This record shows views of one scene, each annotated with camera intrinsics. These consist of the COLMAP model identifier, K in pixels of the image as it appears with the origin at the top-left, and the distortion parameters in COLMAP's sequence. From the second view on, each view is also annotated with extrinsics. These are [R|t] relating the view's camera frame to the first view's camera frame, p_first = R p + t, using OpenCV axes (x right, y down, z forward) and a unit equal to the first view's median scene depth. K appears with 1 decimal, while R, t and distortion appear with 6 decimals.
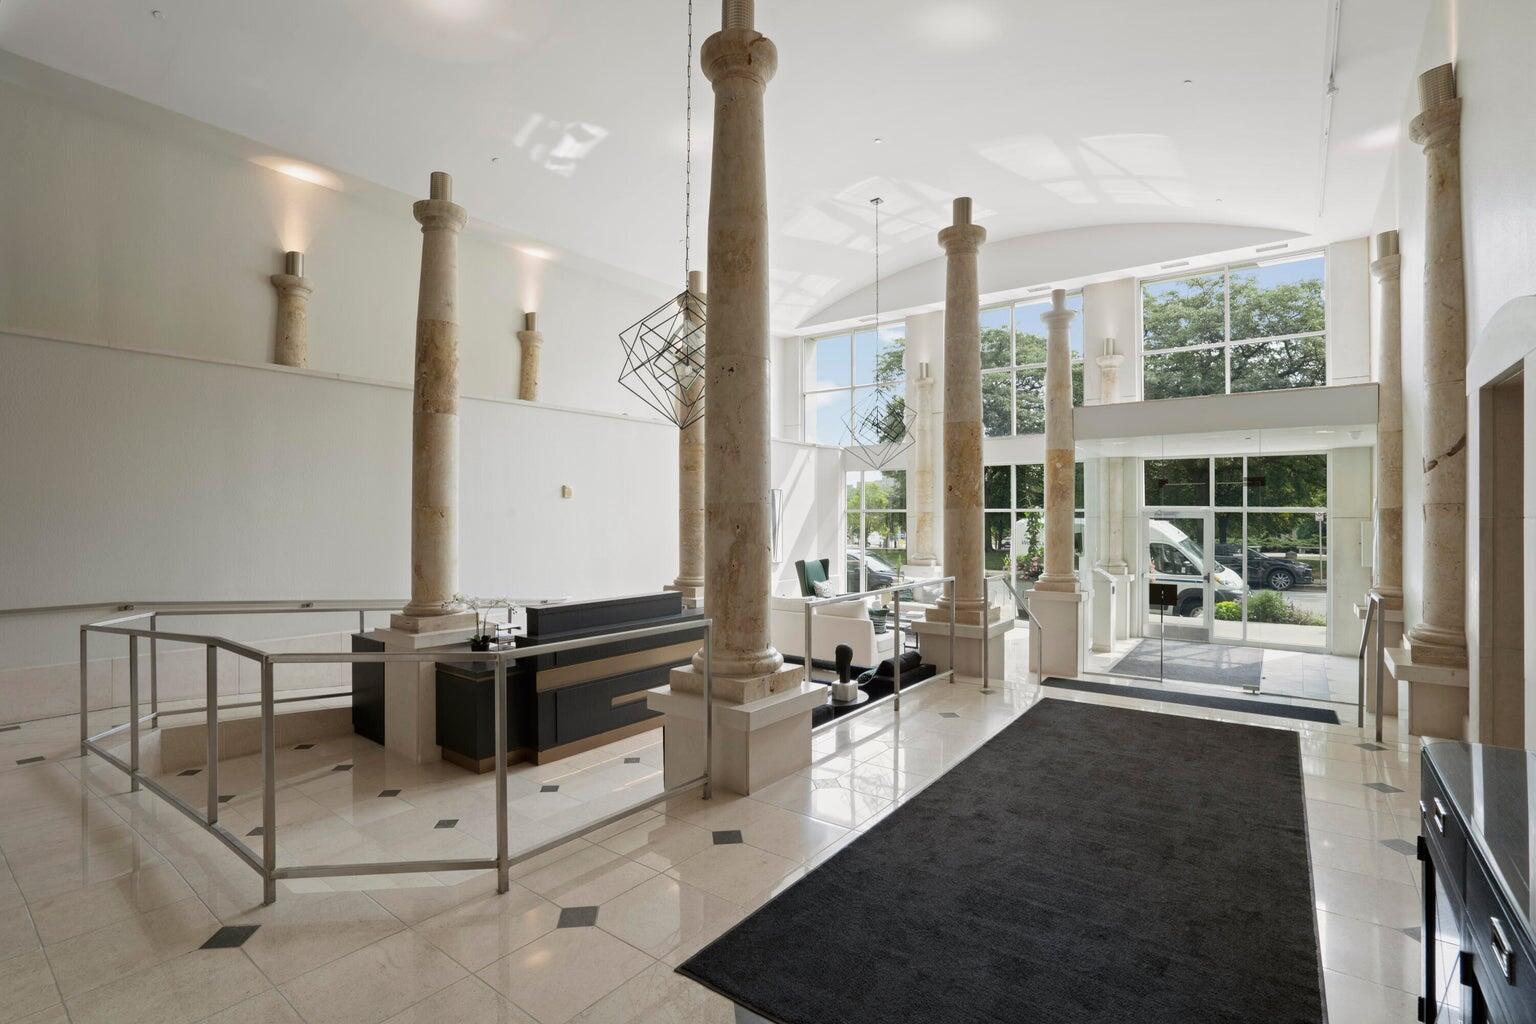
lens RADIAL K [[707.3, 0, 762.9], [0, 707.3, 513.9], [0, 0, 1]] dist [-0.000666, -0.000031]
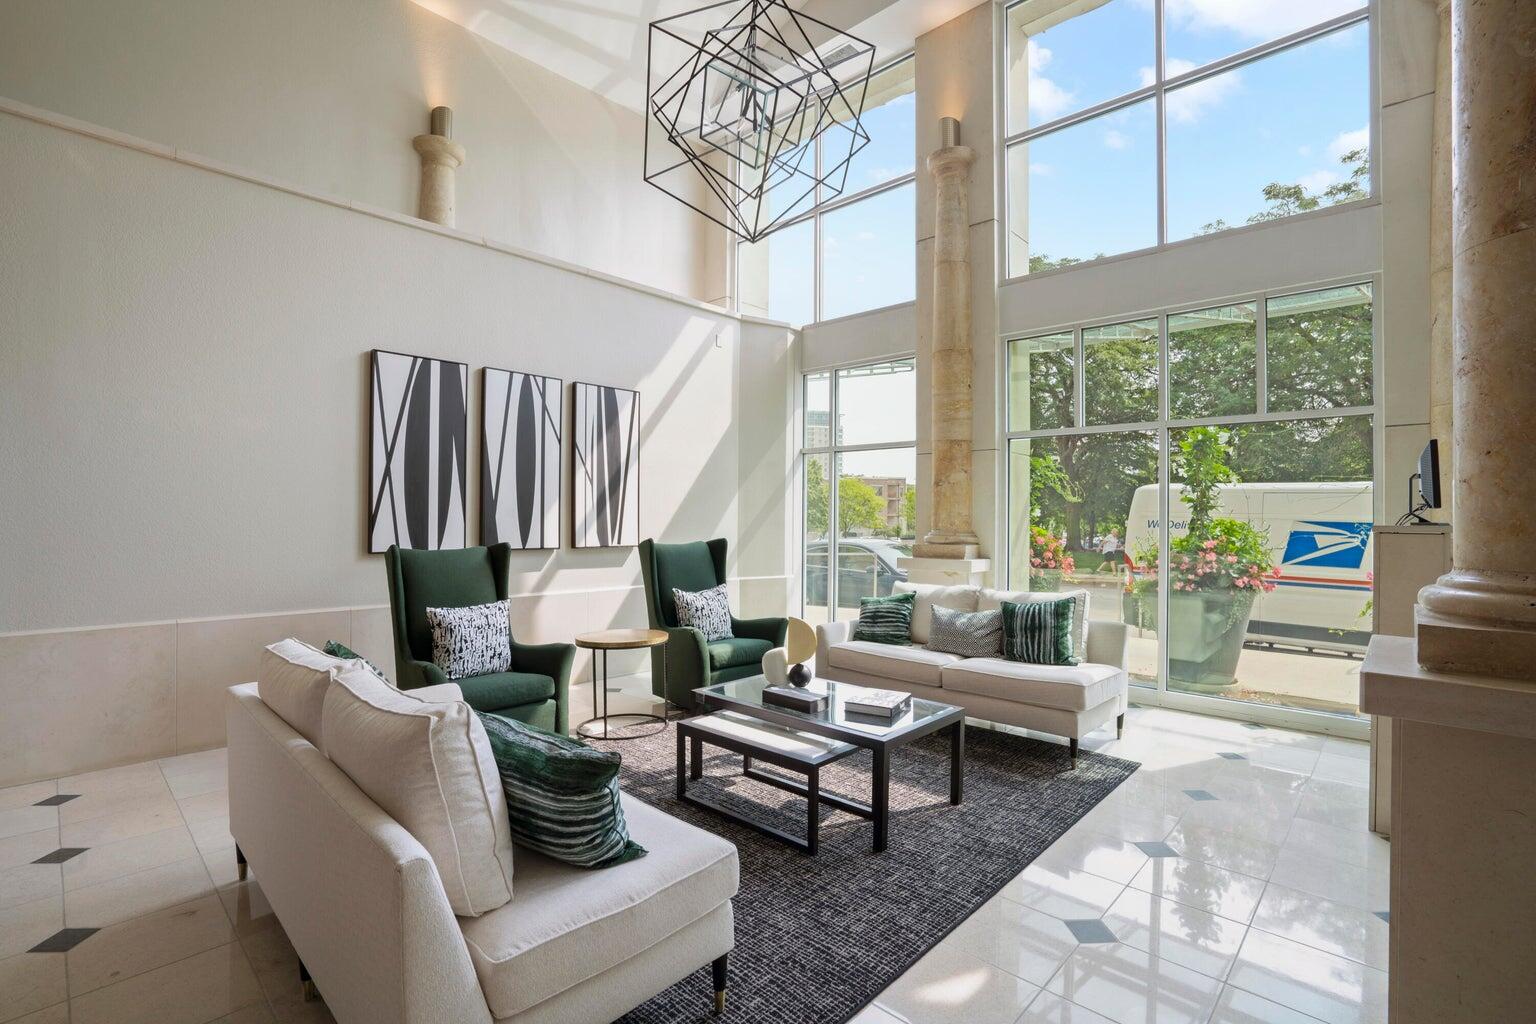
lens RADIAL K [[707.3, 0, 775.2], [0, 707.3, 513.2], [0, 0, 1]] dist [-0.000666, -0.000031]
pose [[0.995746, 0.002327, -0.092108, 0.158770], [-0.003383, 0.999930, -0.011311, 0.050326], [0.092075, 0.011575, 0.995685, 0.541633]]
